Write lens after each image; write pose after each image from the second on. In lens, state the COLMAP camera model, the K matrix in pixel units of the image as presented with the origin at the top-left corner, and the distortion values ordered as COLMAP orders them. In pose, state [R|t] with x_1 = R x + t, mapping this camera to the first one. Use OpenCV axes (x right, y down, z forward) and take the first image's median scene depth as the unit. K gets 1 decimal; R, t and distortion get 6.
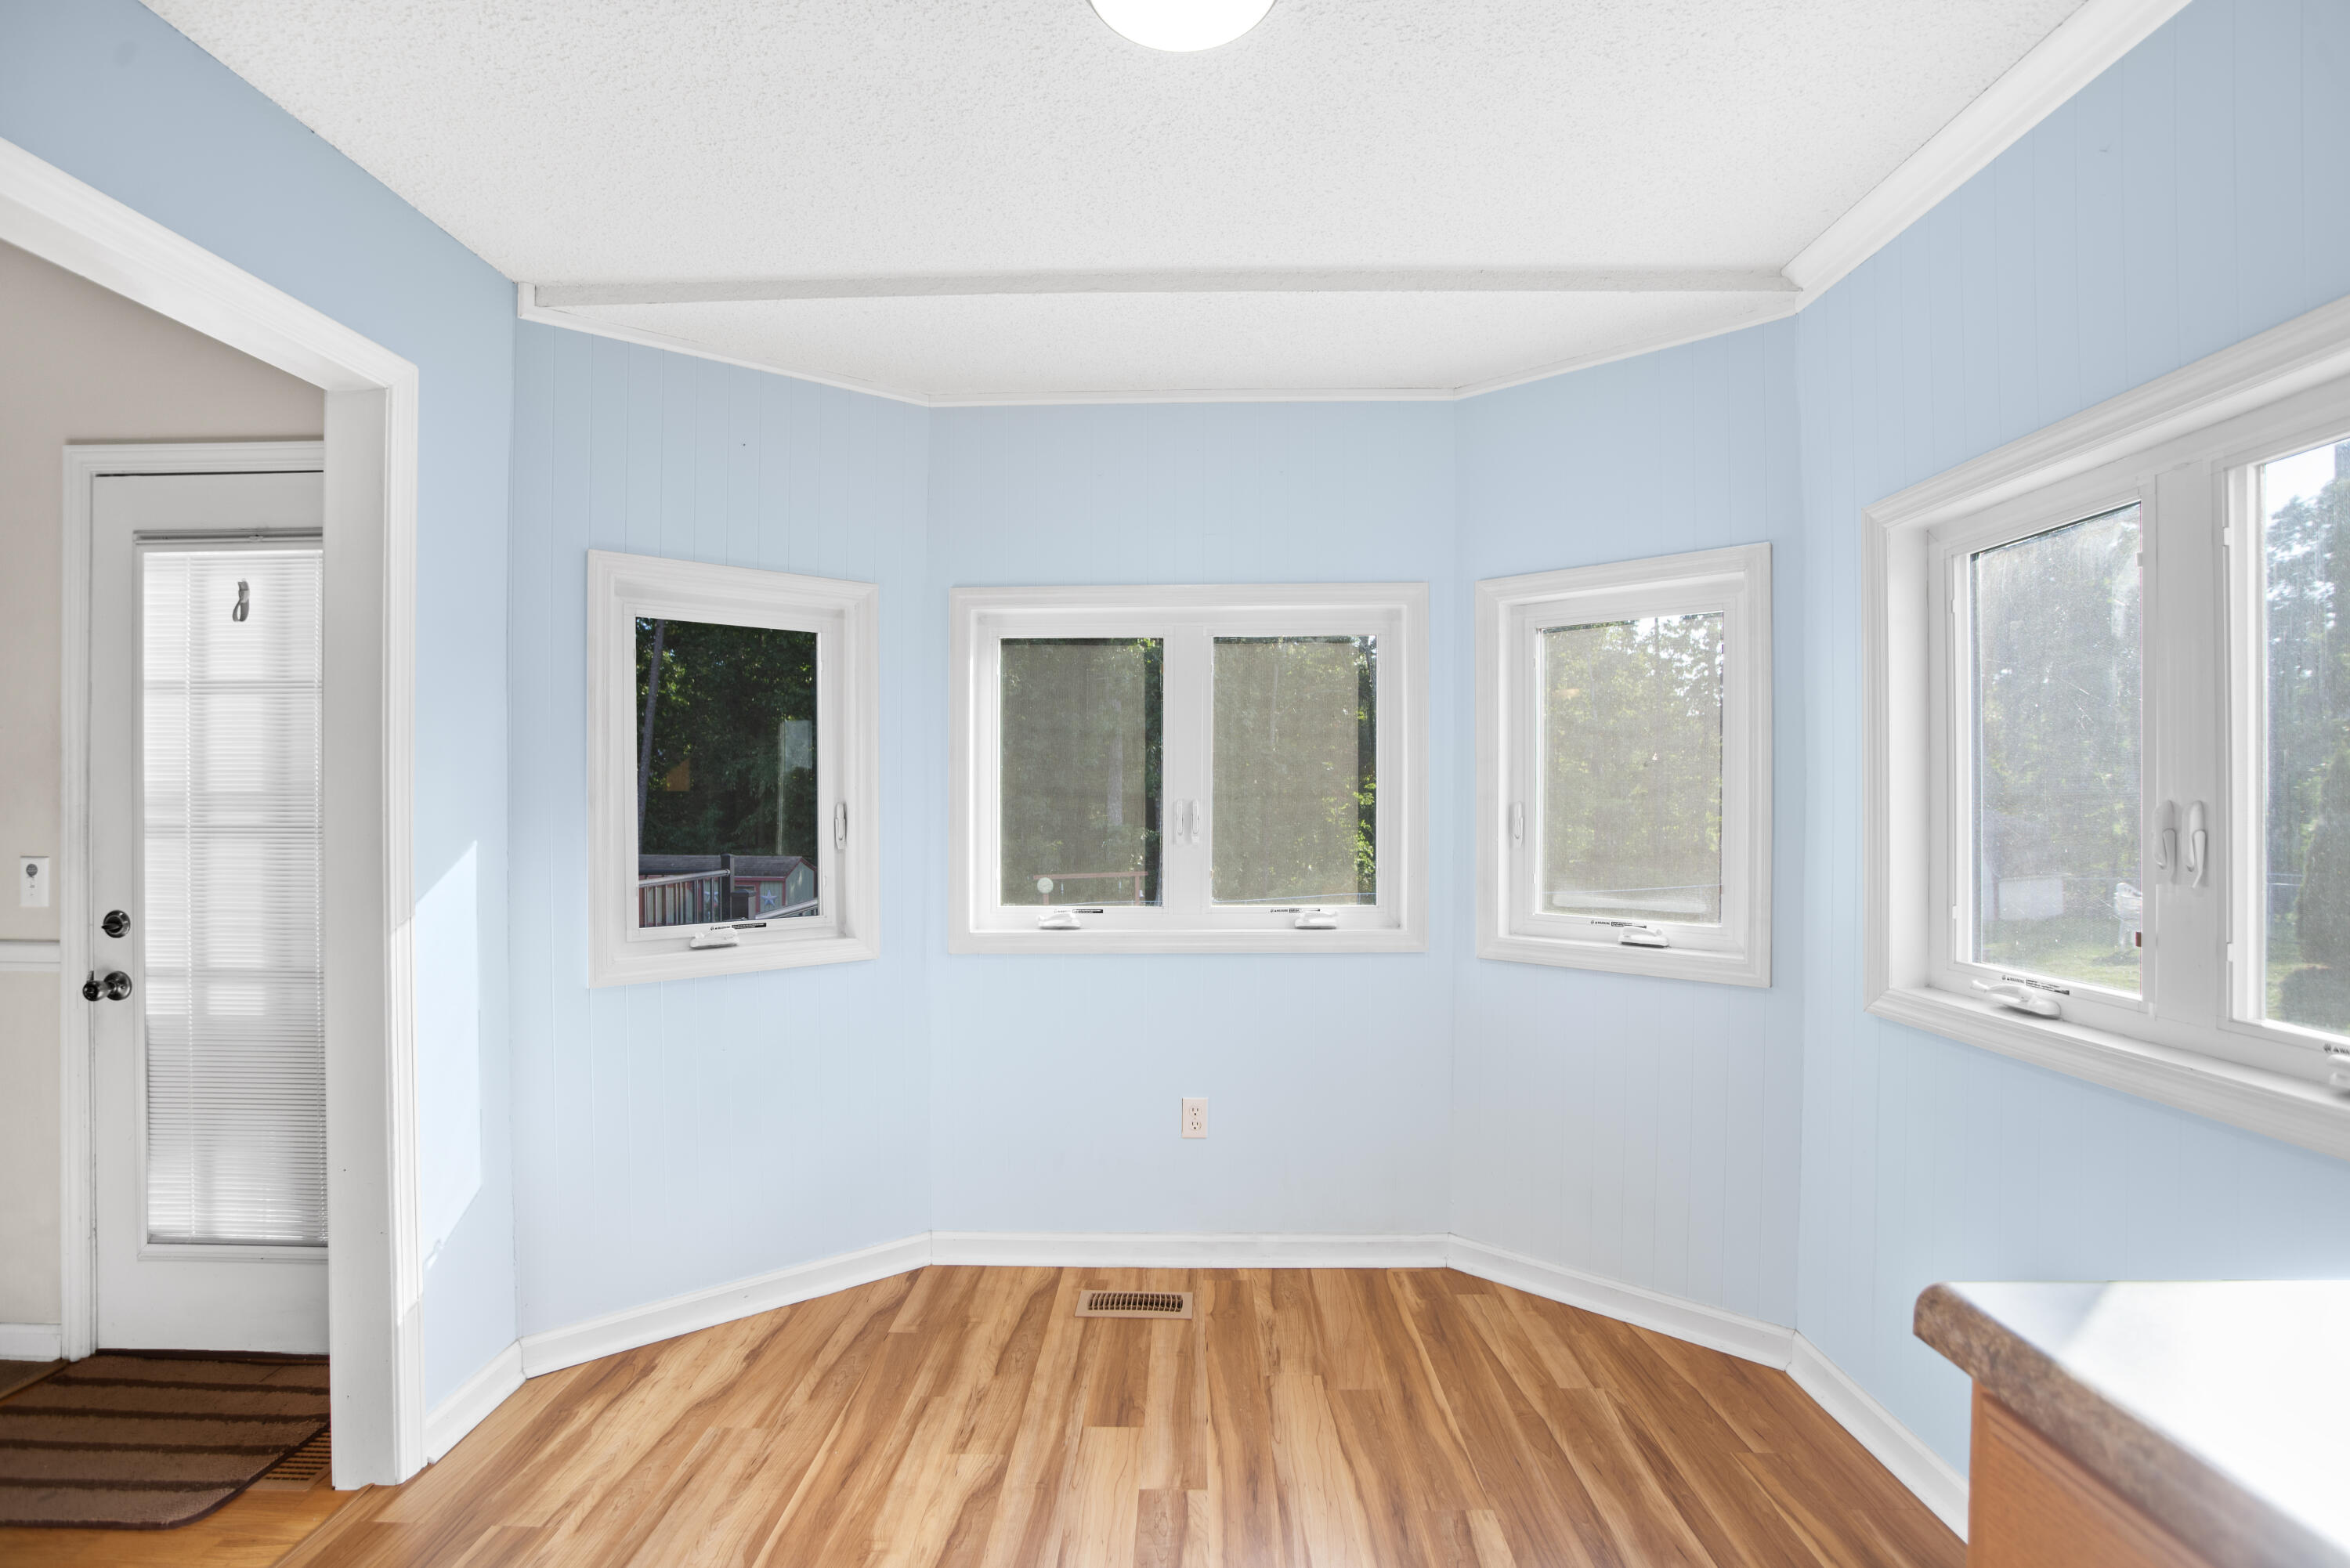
lens RADIAL K [[996.3, 0, 1183.5], [0, 996.3, 796.7], [0, 0, 1]] dist [0.000794, 0.000160]
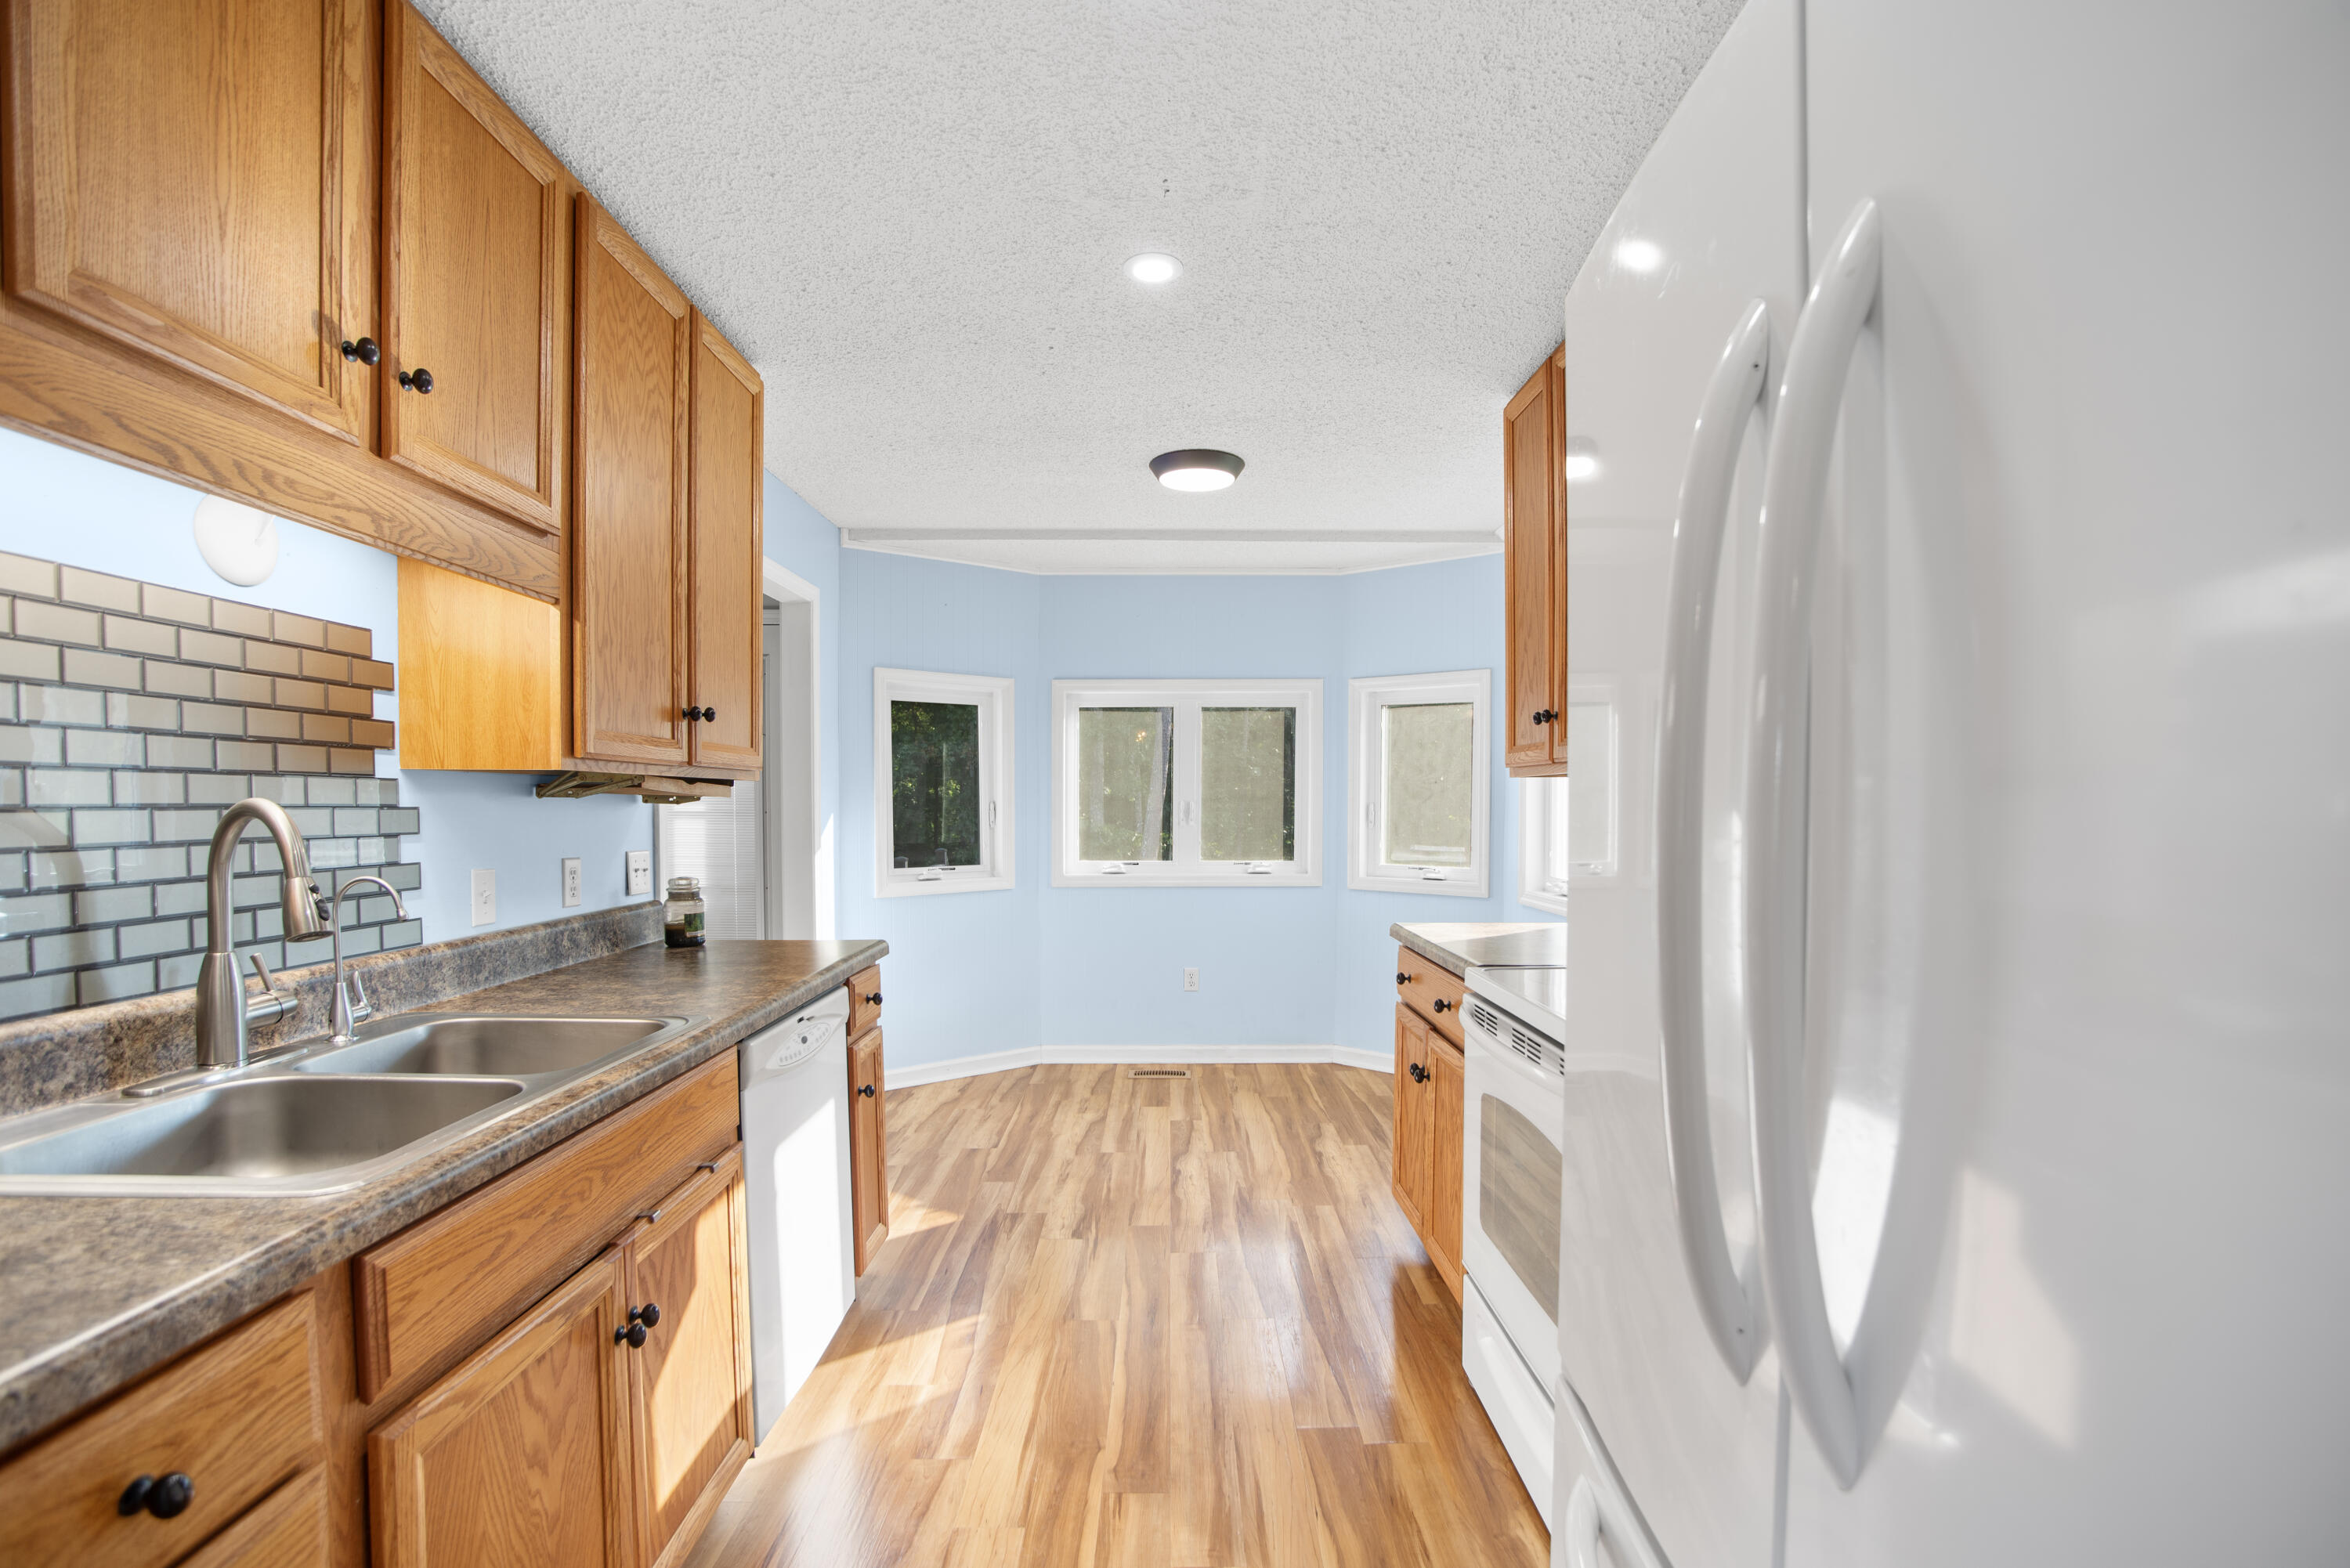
lens RADIAL K [[996.3, 0, 1183.5], [0, 996.3, 796.7], [0, 0, 1]] dist [0.000794, 0.000160]
pose [[0.999658, 0.004156, 0.025831, -0.054559], [-0.004092, 0.999988, -0.002543, 0.000987], [-0.025841, 0.002437, 0.999663, -0.845352]]
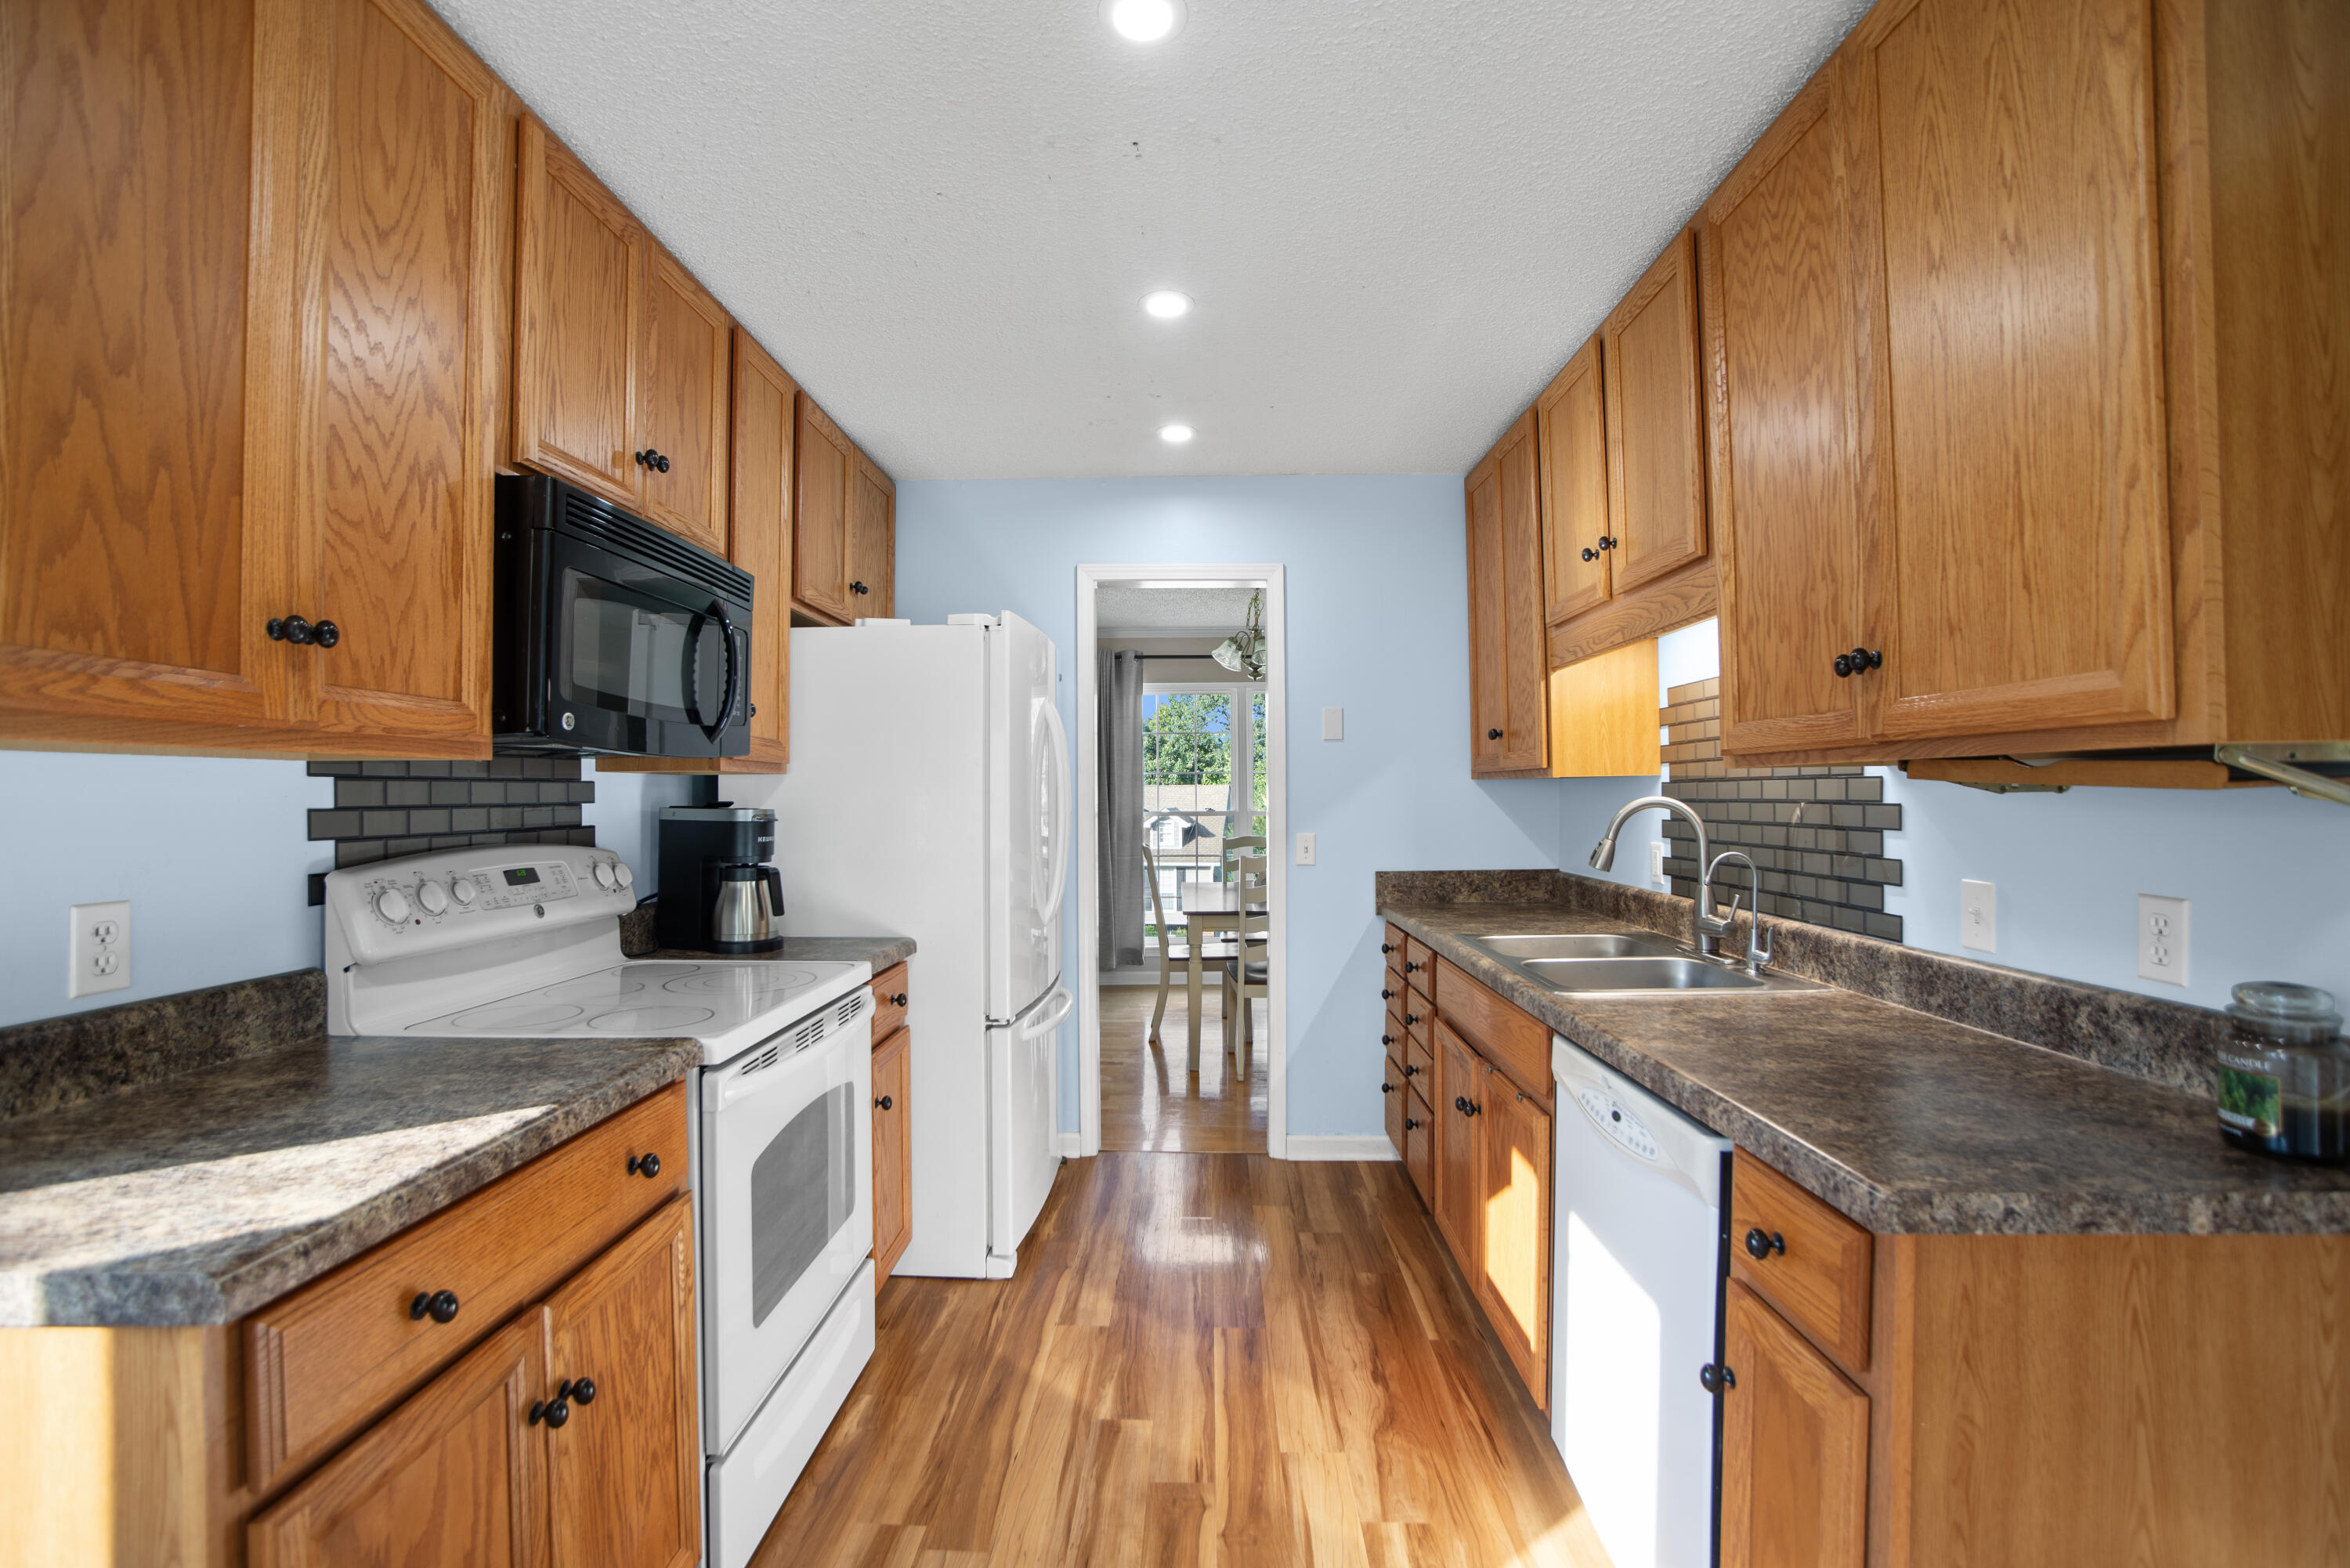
lens RADIAL K [[996.3, 0, 1183.5], [0, 996.3, 796.7], [0, 0, 1]] dist [0.000794, 0.000160]
pose [[-0.999881, 0.009949, 0.011772, -0.118159], [0.009958, 0.999950, 0.000761, -0.005982], [-0.011764, 0.000878, -0.999930, 2.400627]]
